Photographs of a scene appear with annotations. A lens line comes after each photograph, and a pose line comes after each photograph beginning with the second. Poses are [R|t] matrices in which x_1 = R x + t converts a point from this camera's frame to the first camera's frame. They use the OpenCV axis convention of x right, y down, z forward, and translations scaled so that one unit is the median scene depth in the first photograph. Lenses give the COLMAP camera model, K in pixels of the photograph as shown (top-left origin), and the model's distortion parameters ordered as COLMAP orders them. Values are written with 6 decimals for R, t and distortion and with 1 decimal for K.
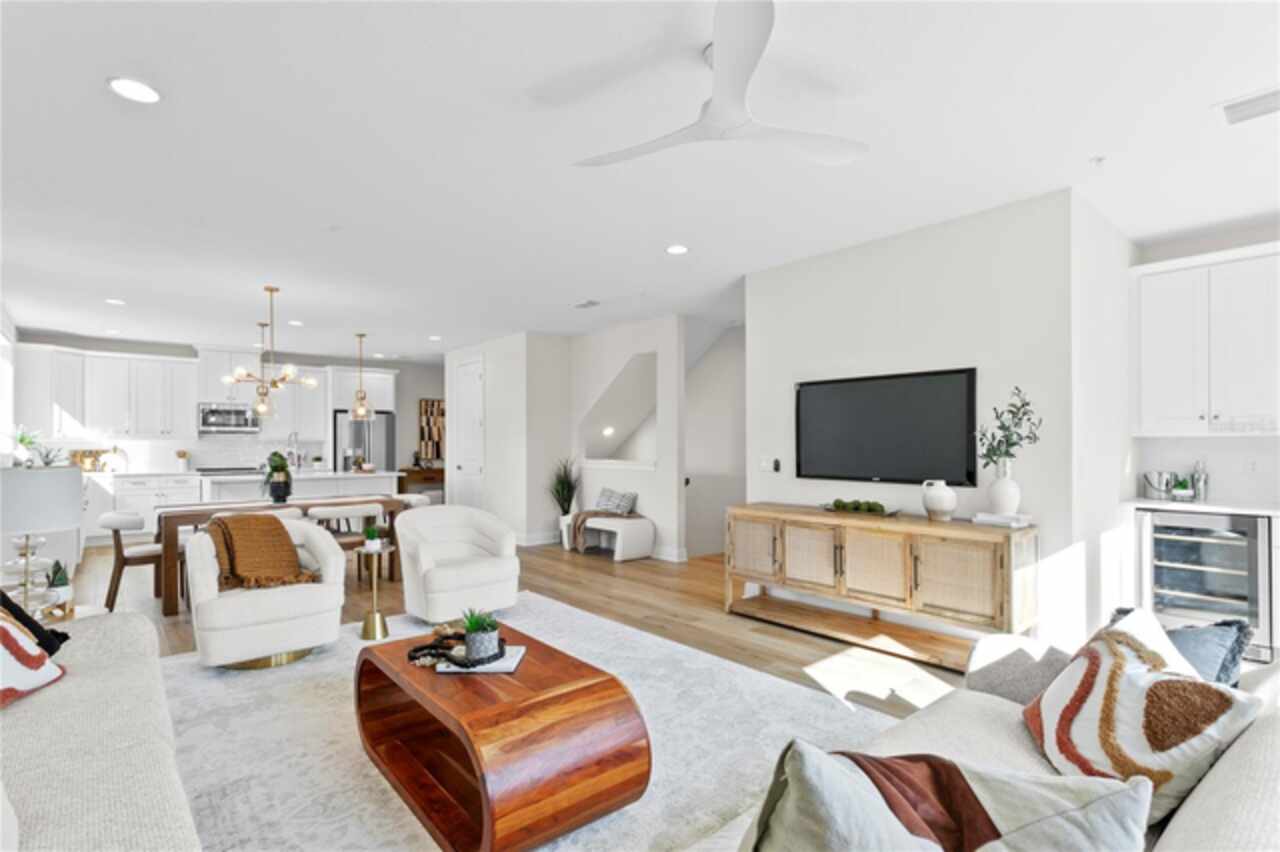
lens RADIAL K [[632.2, 0, 636.4], [0, 632.2, 436.3], [0, 0, 1]] dist [-0.001202, -0.000099]
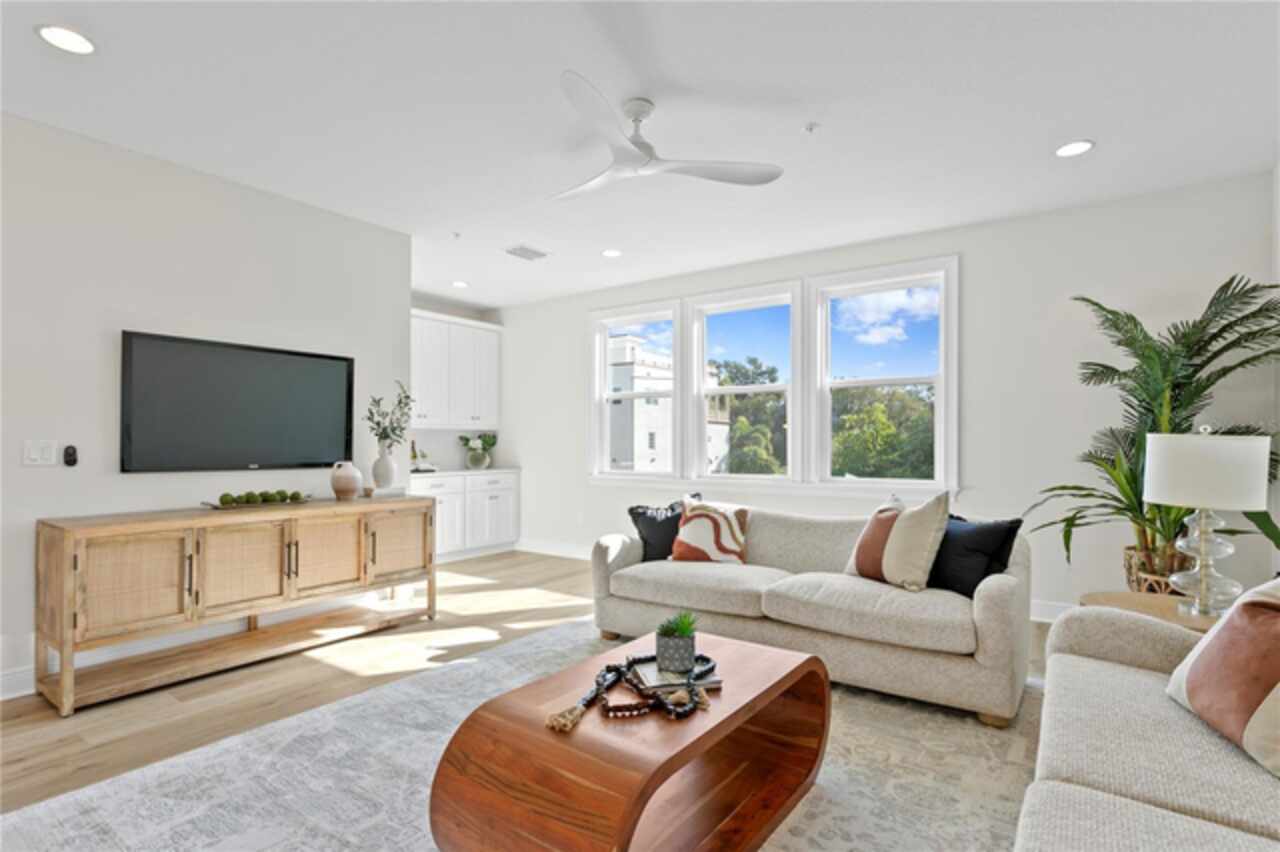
lens RADIAL K [[635.3, 0, 636.0], [0, 635.3, 432.1], [0, 0, 1]] dist [0.001224, 0.000272]
pose [[-0.245607, 0.014681, 0.969258, -0.605032], [-0.017407, 0.999657, -0.019552, 0.030682], [-0.969213, -0.021674, -0.245267, 0.729292]]
